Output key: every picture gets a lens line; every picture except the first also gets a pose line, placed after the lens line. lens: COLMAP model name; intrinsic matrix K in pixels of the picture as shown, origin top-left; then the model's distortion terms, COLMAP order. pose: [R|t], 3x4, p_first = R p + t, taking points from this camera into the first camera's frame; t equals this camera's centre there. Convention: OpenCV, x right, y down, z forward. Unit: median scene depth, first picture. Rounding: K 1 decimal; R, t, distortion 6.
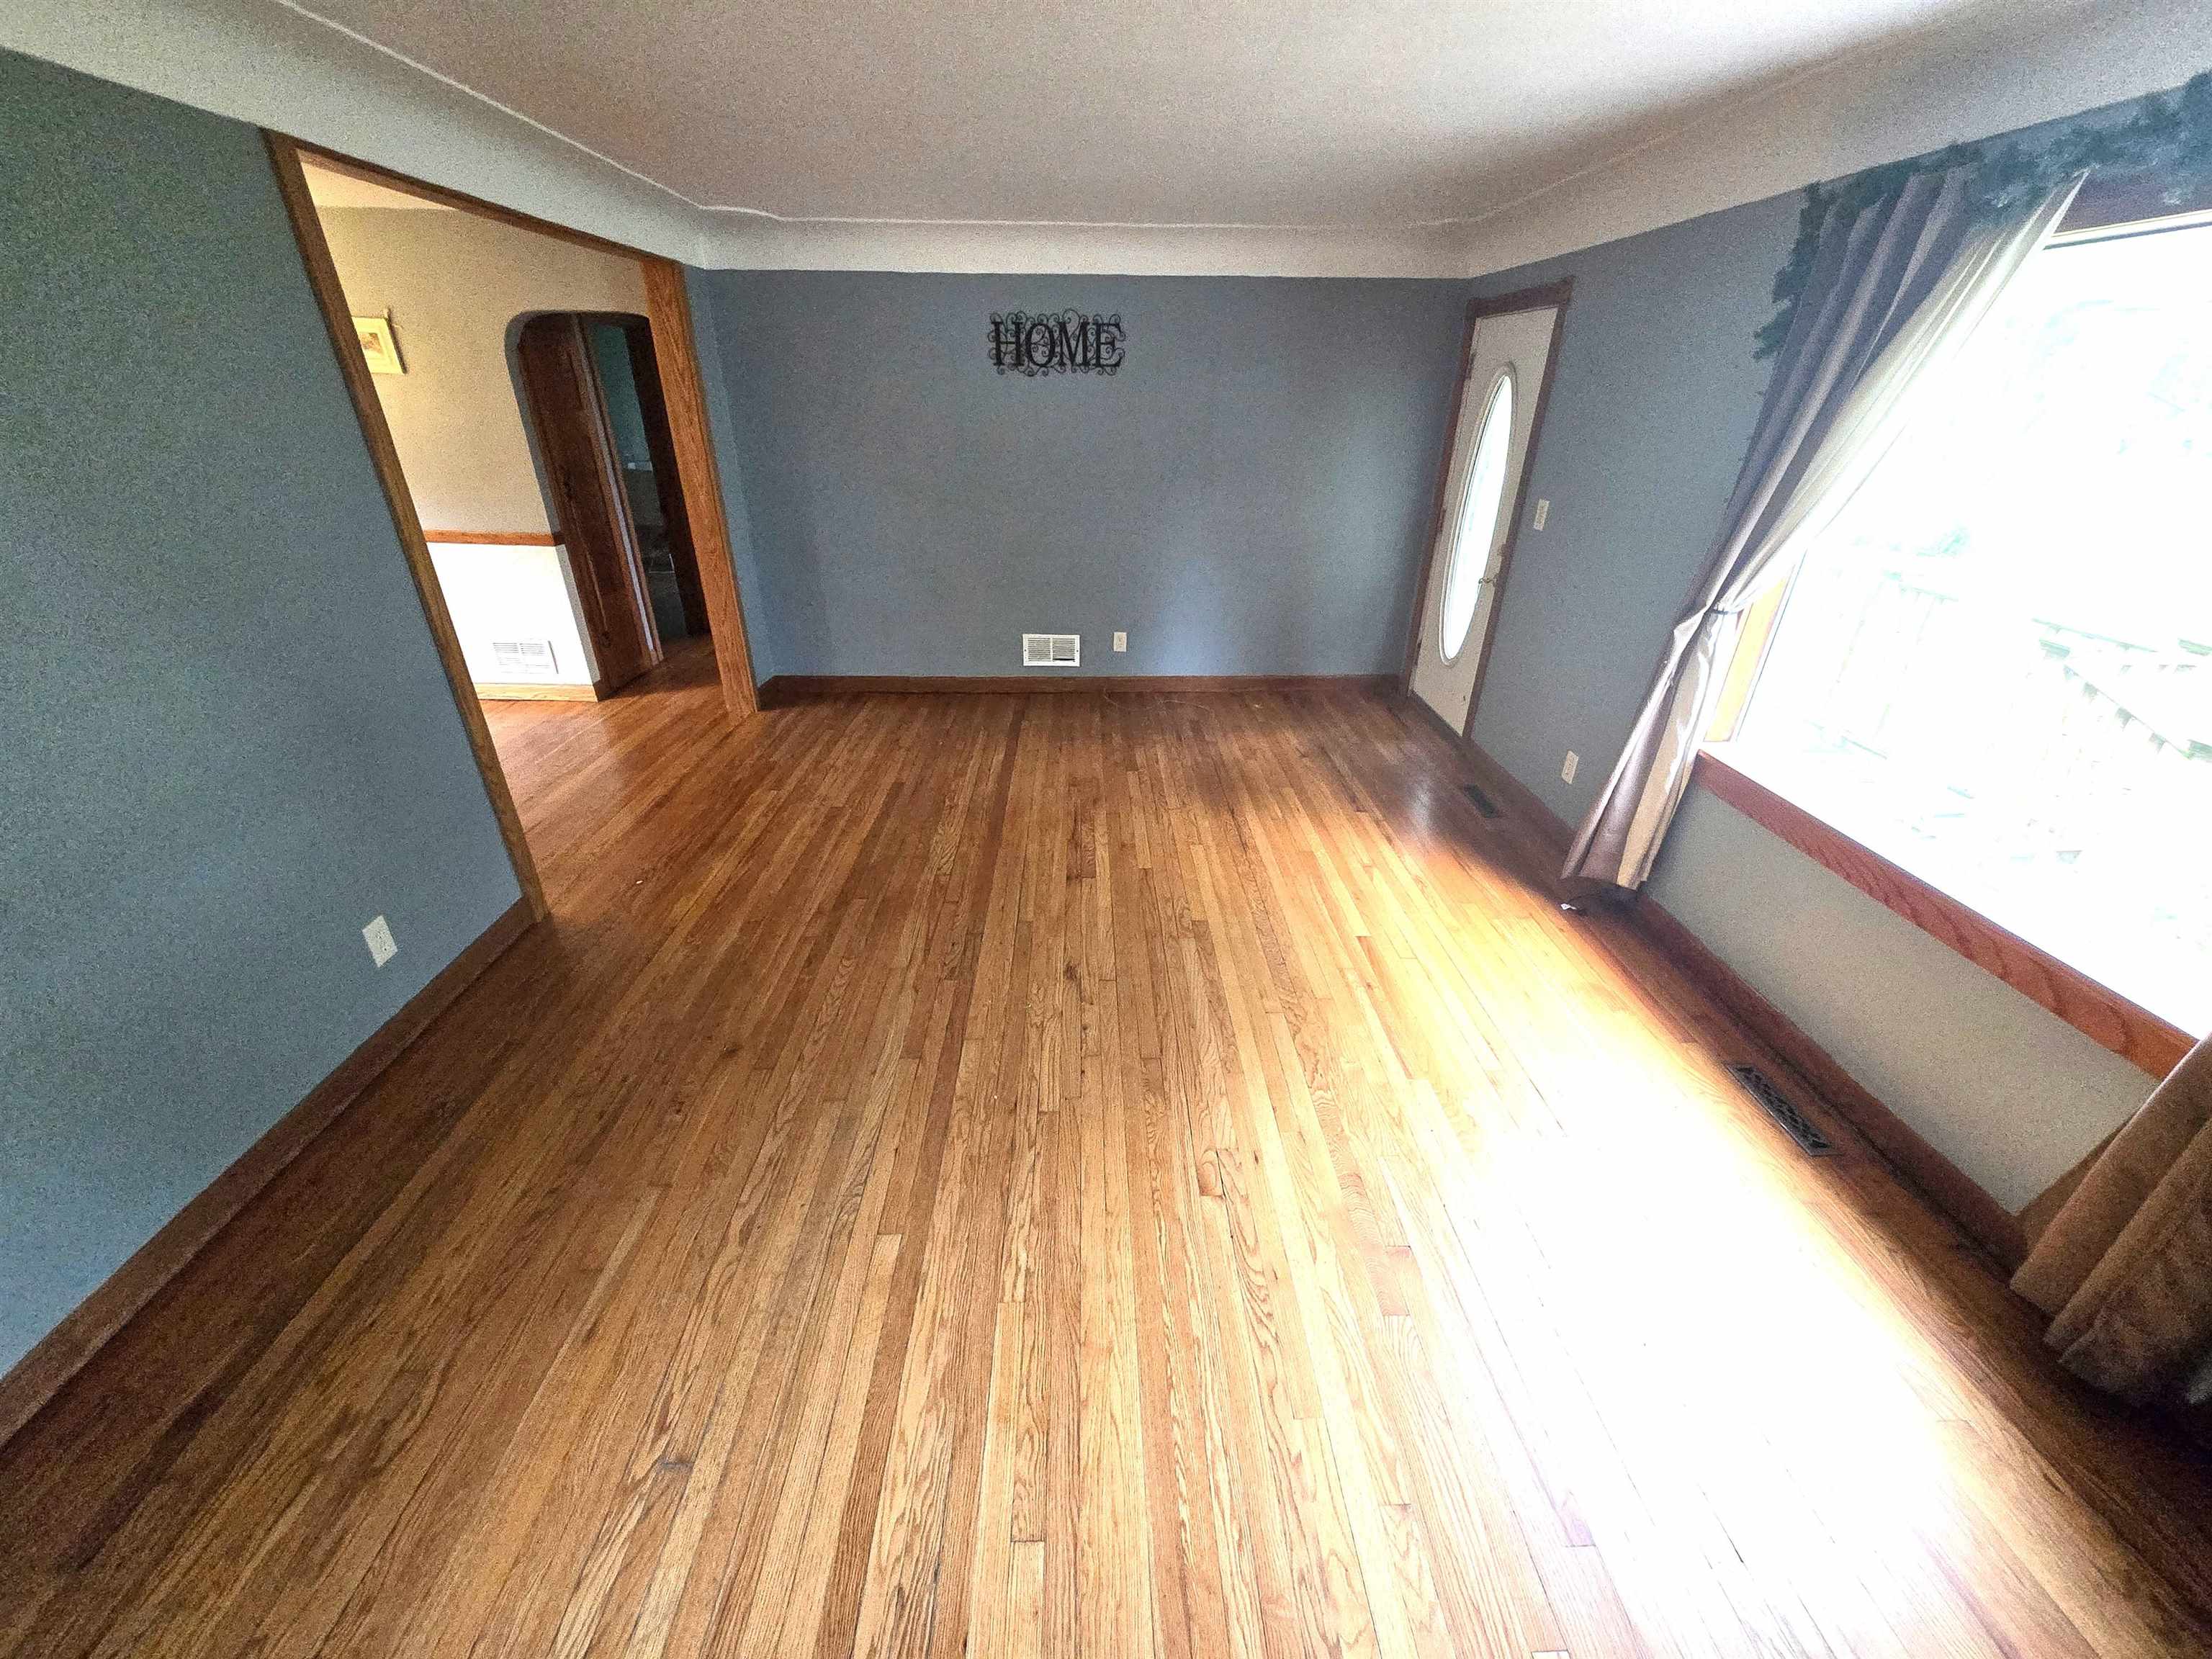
lens RADIAL K [[865.8, 0, 1117.8], [0, 865.8, 848.7], [0, 0, 1]] dist [0.006388, -0.004209]
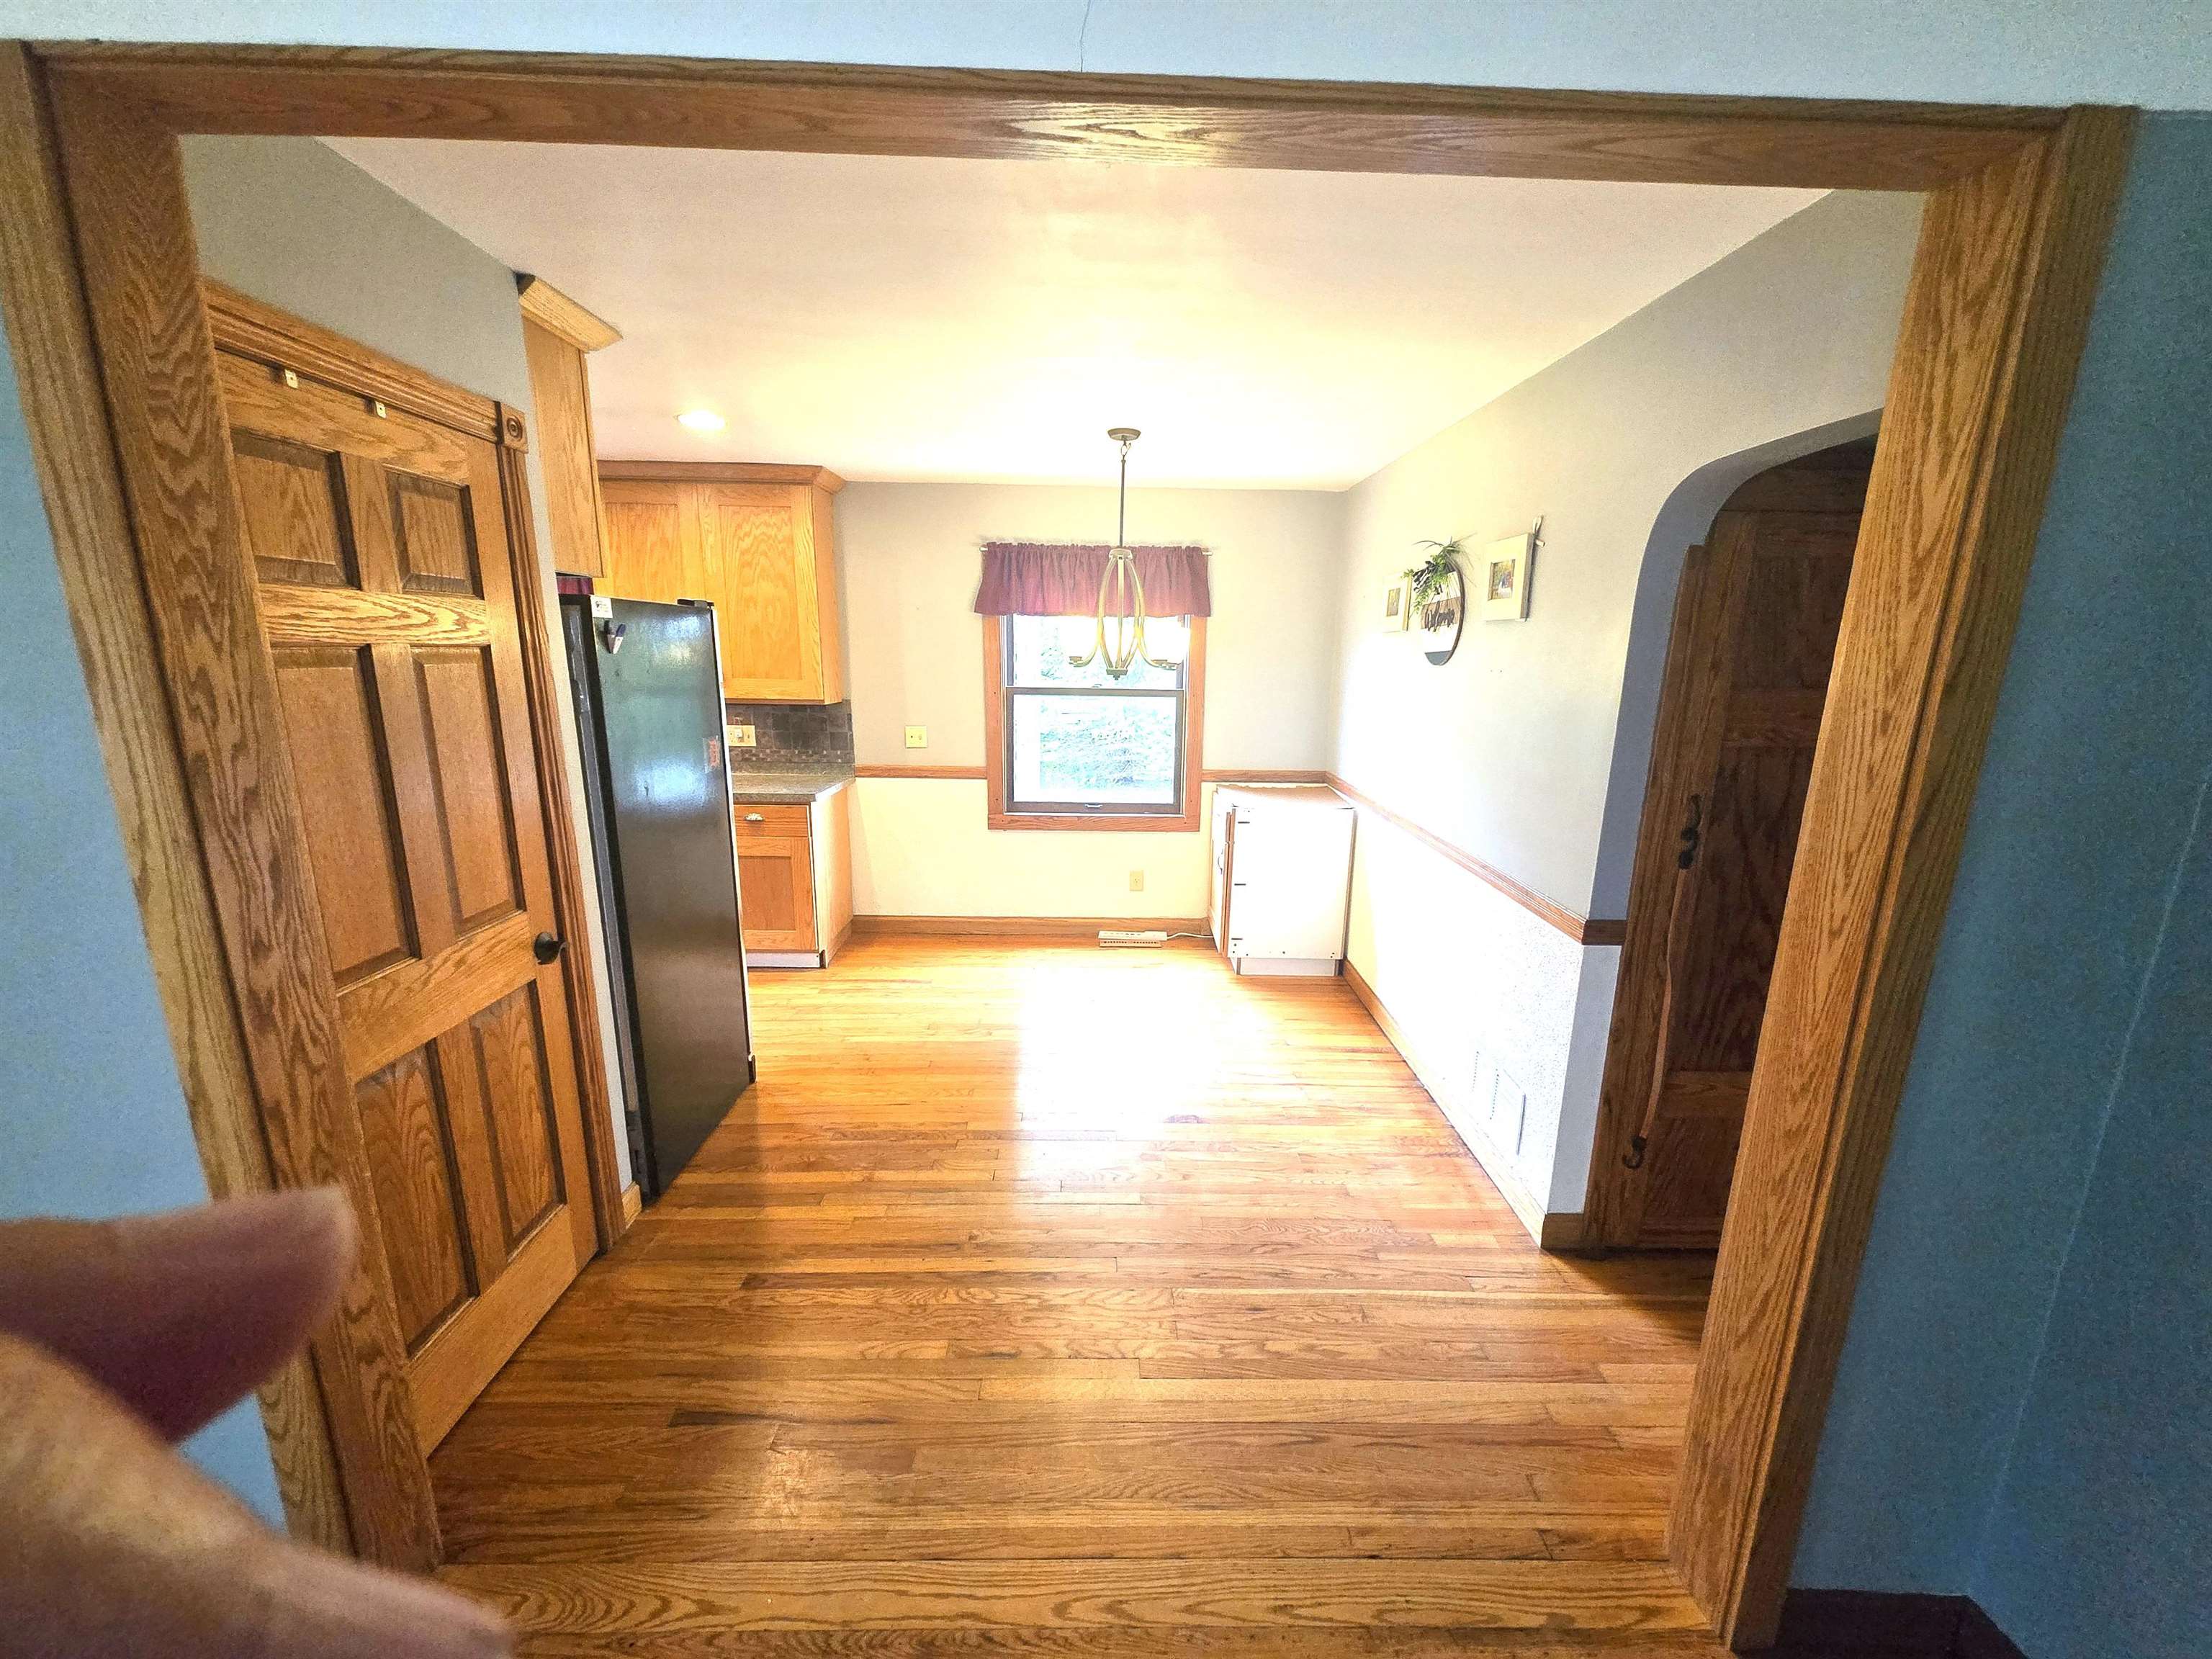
lens RADIAL K [[867.5, 0, 1118.6], [0, 867.5, 846.1], [0, 0, 1]] dist [0.007887, -0.005258]
pose [[-0.012667, 0.194547, -0.980811, -0.204867], [-0.486335, 0.855855, 0.176042, -0.367511], [0.873681, 0.479233, 0.083774, 0.742938]]
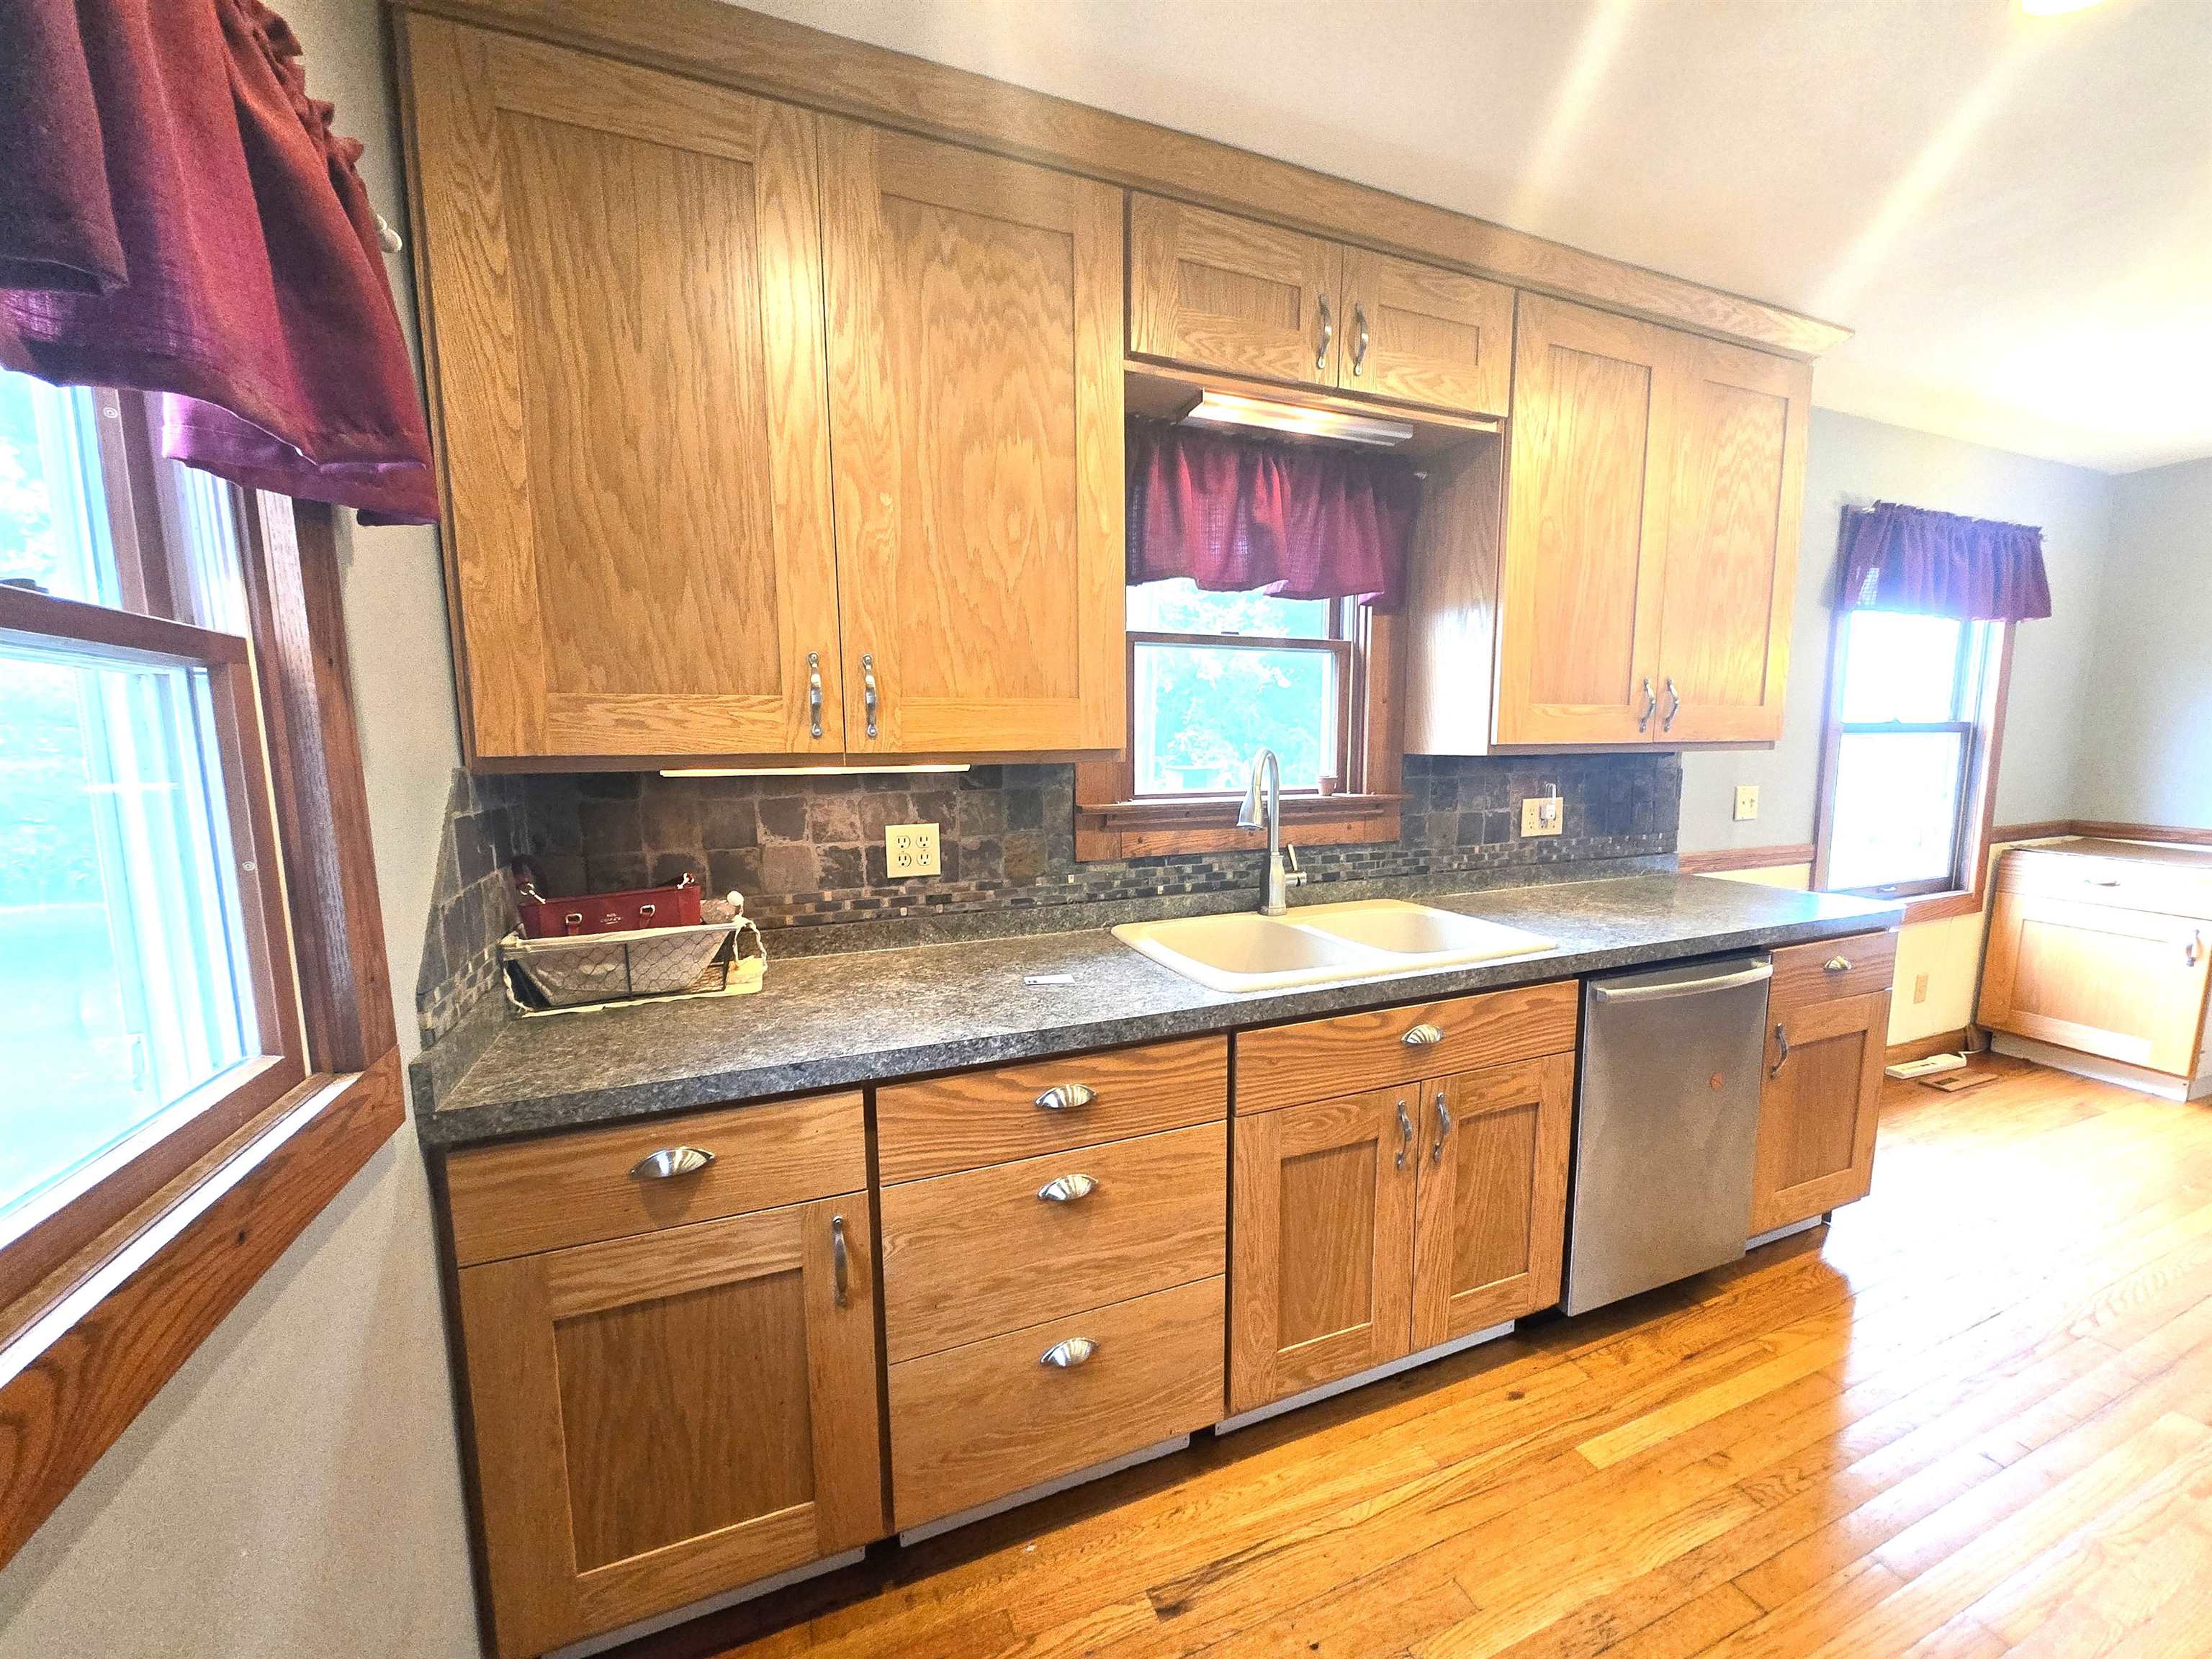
lens RADIAL K [[867.5, 0, 1118.6], [0, 867.5, 846.1], [0, 0, 1]] dist [0.007887, -0.005258]
pose [[0.358965, 0.092373, -0.928769, -0.791752], [-0.428118, 0.900530, -0.075901, 0.085809], [0.829373, 0.424868, 0.362806, -0.029389]]
